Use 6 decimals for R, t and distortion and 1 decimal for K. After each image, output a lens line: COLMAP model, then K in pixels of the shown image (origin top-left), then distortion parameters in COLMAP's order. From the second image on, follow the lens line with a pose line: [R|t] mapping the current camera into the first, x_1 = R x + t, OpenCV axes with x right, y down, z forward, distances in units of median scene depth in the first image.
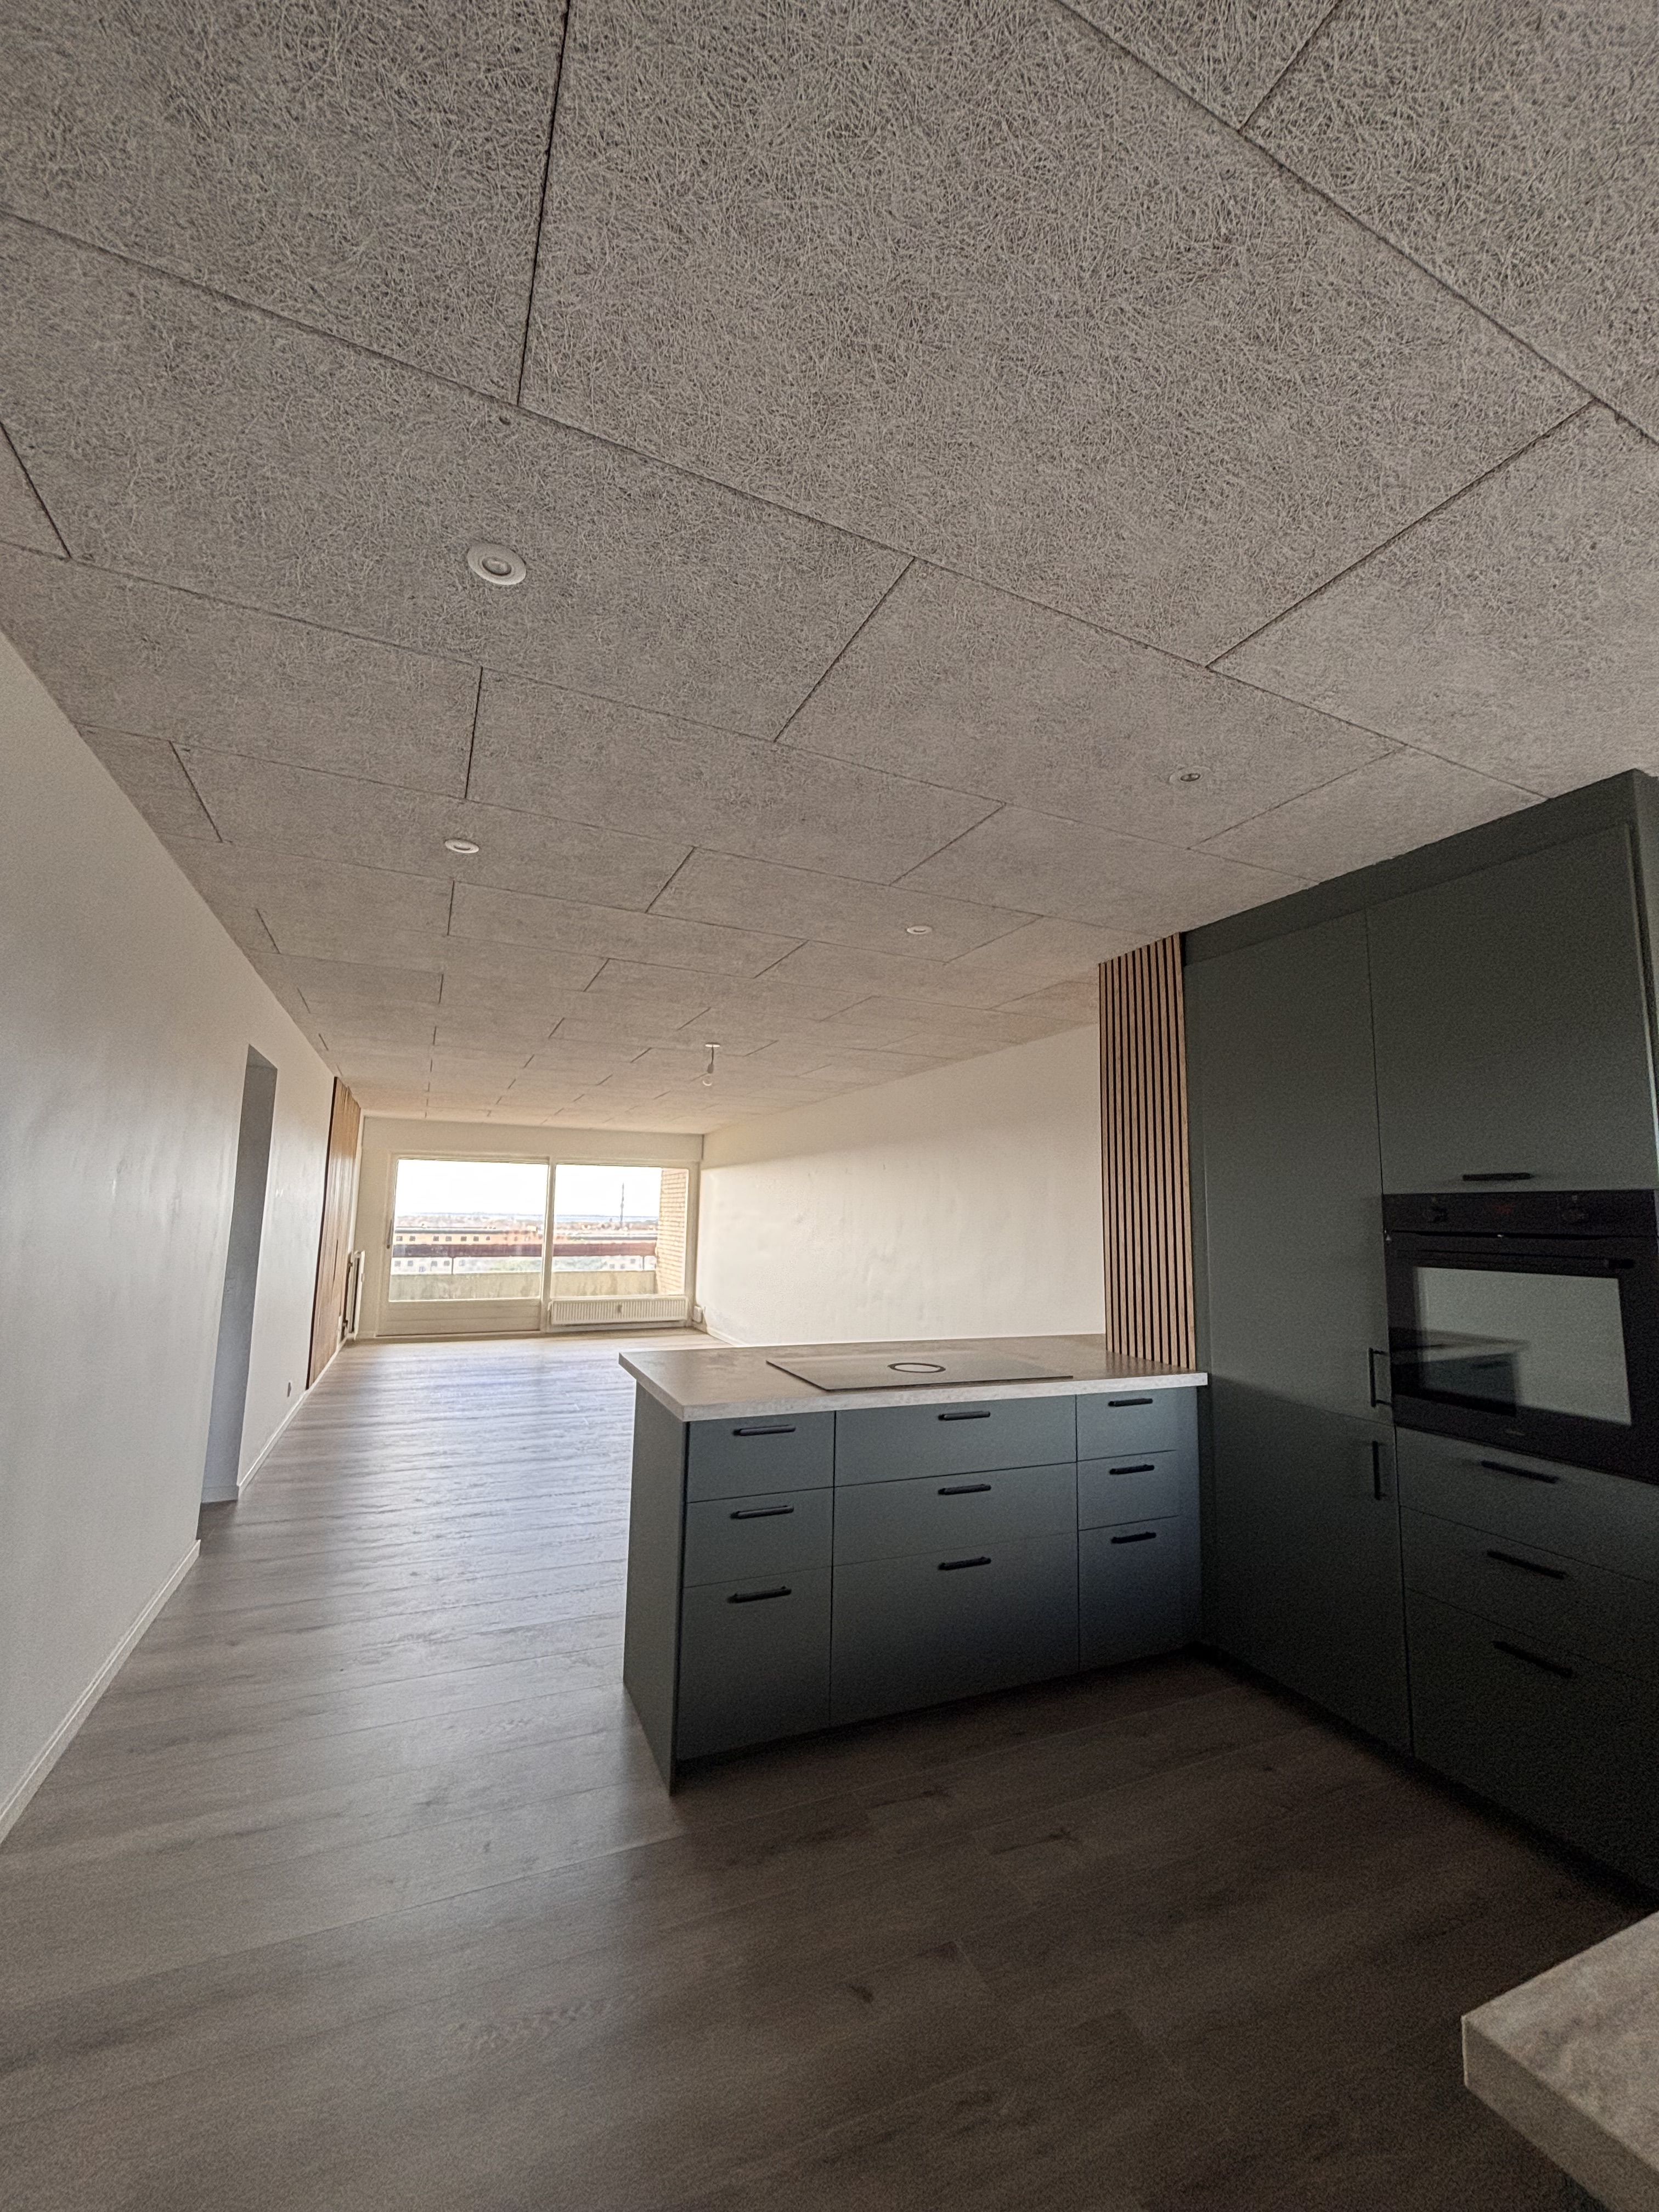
lens RADIAL K [[882.6, 0, 831.3], [0, 882.6, 1109.2], [0, 0, 1]] dist [-0.005315, 0.001121]
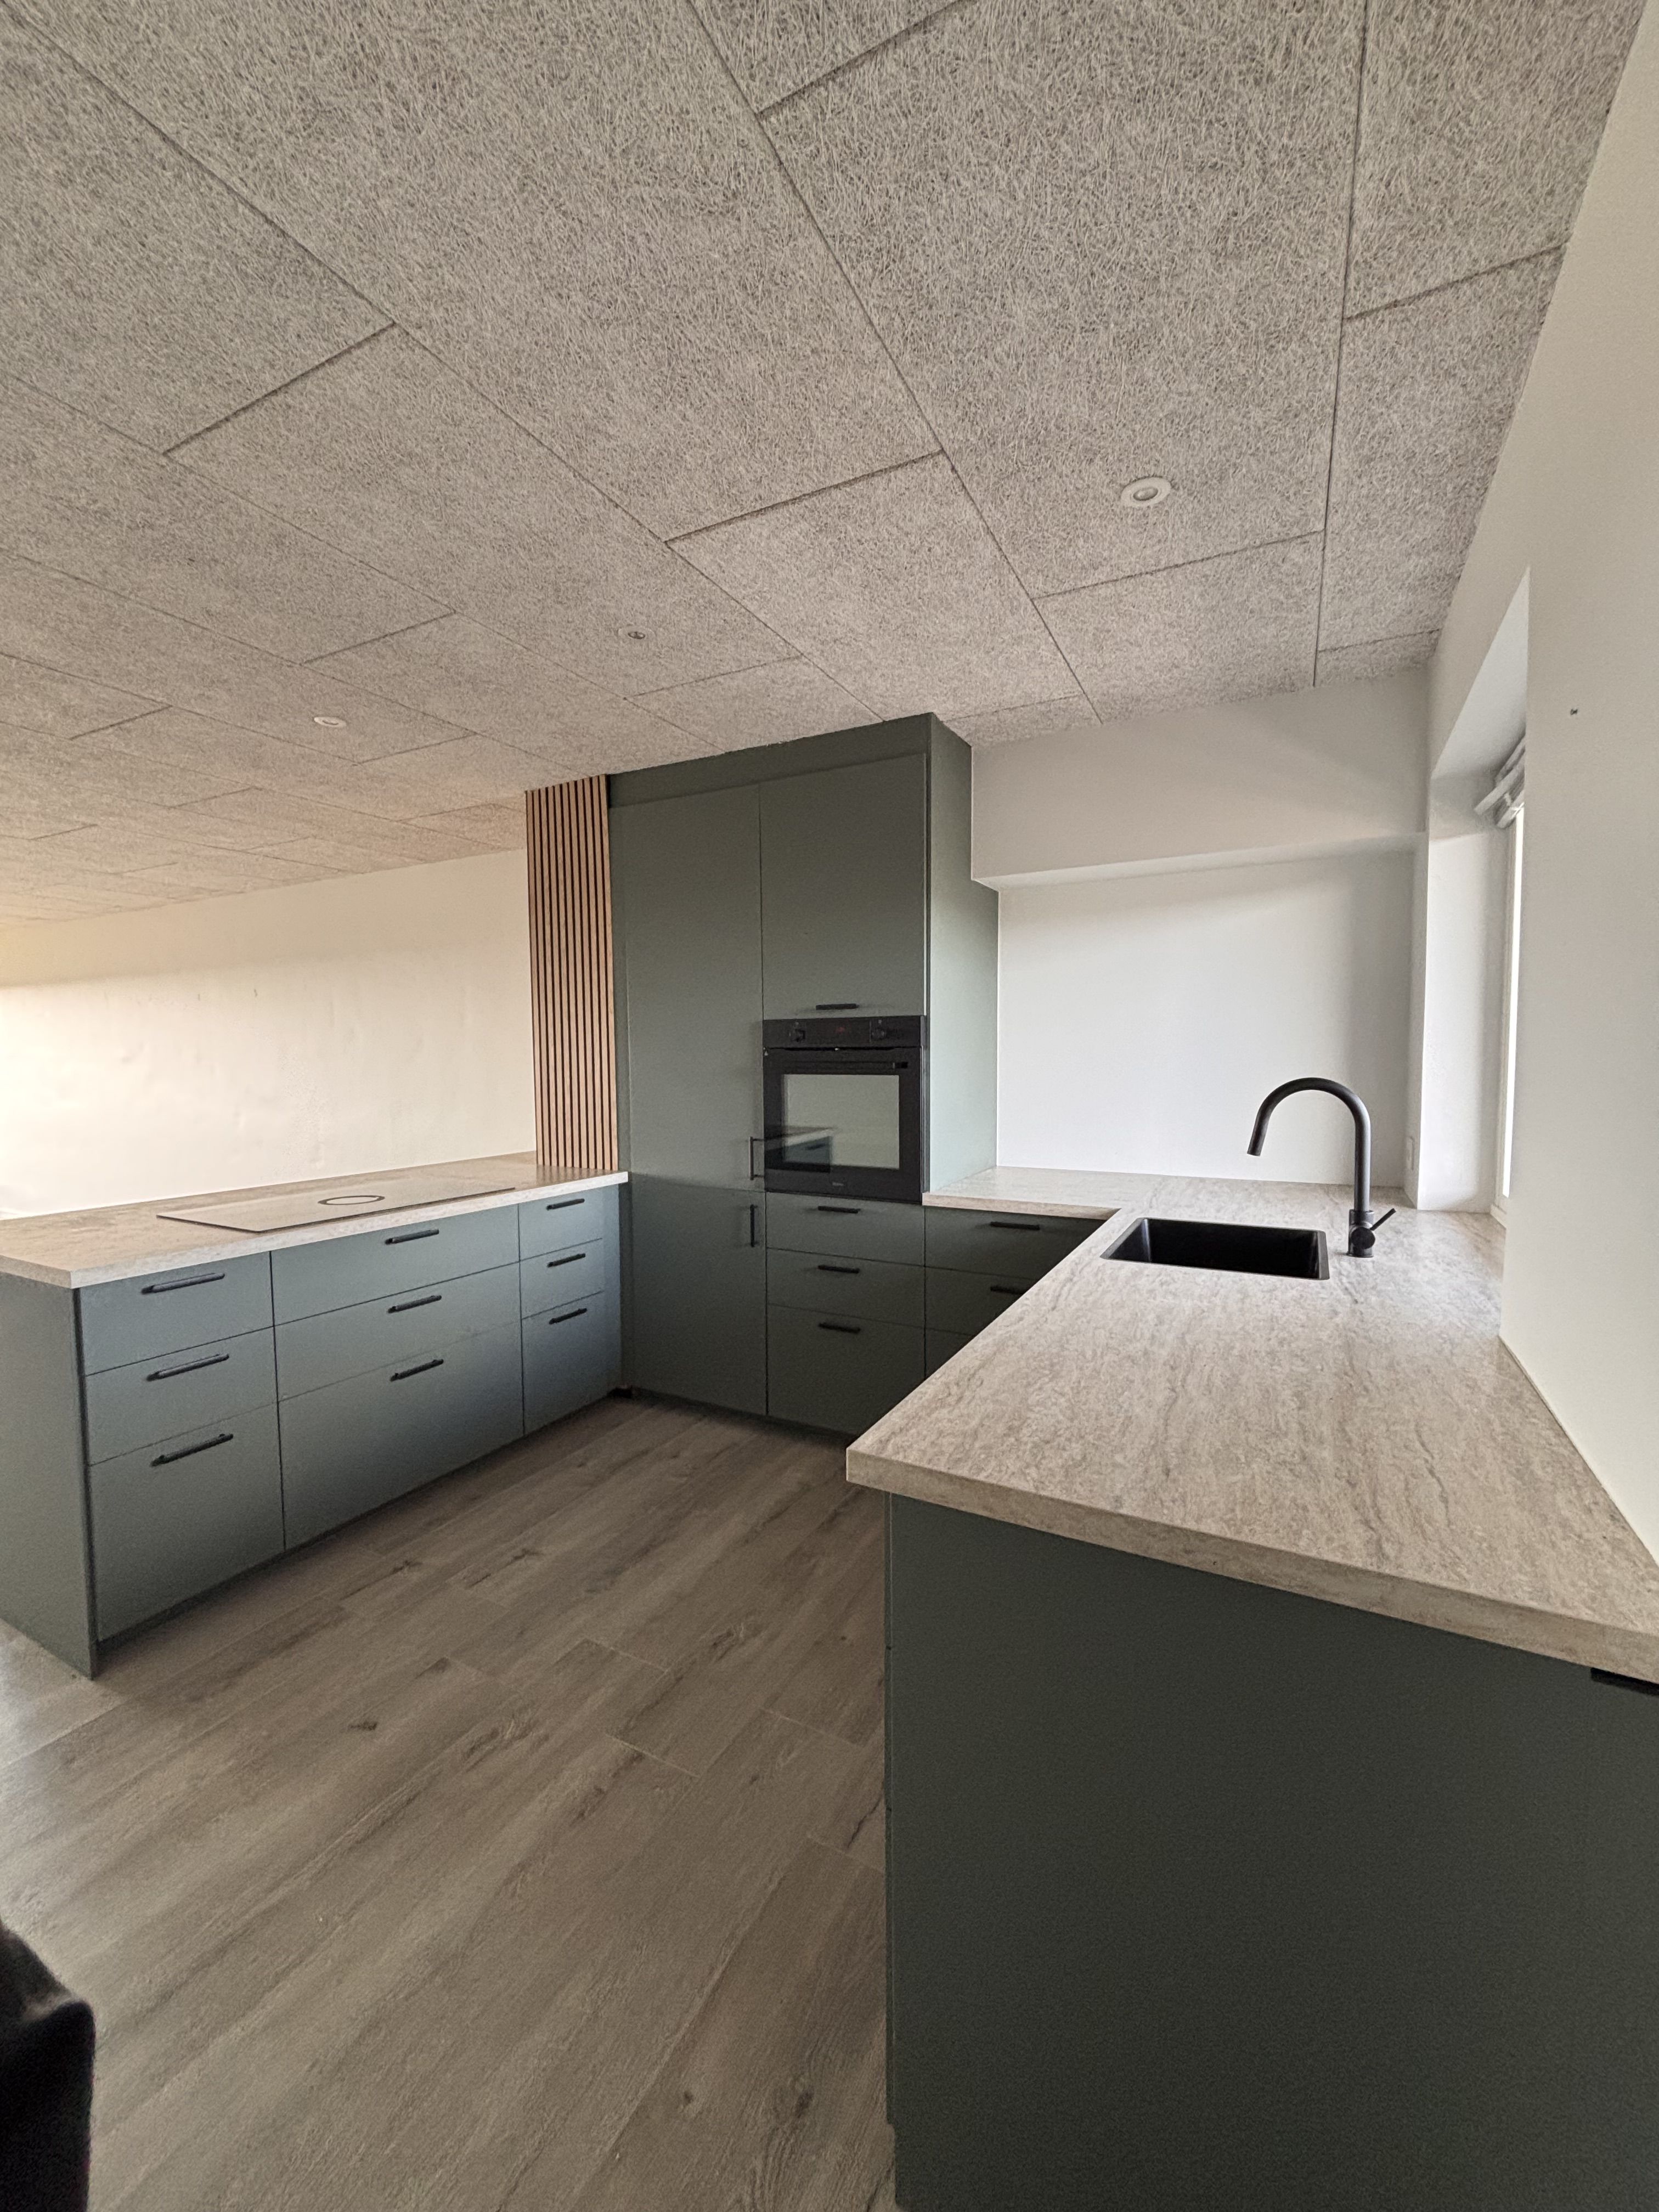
lens RADIAL K [[882.6, 0, 831.3], [0, 882.6, 1109.2], [0, 0, 1]] dist [-0.005315, 0.001121]
pose [[0.784879, -0.065342, 0.616195, -0.100692], [-0.054869, 0.983190, 0.174149, -0.004248], [-0.617216, -0.170496, 0.768099, -0.073259]]
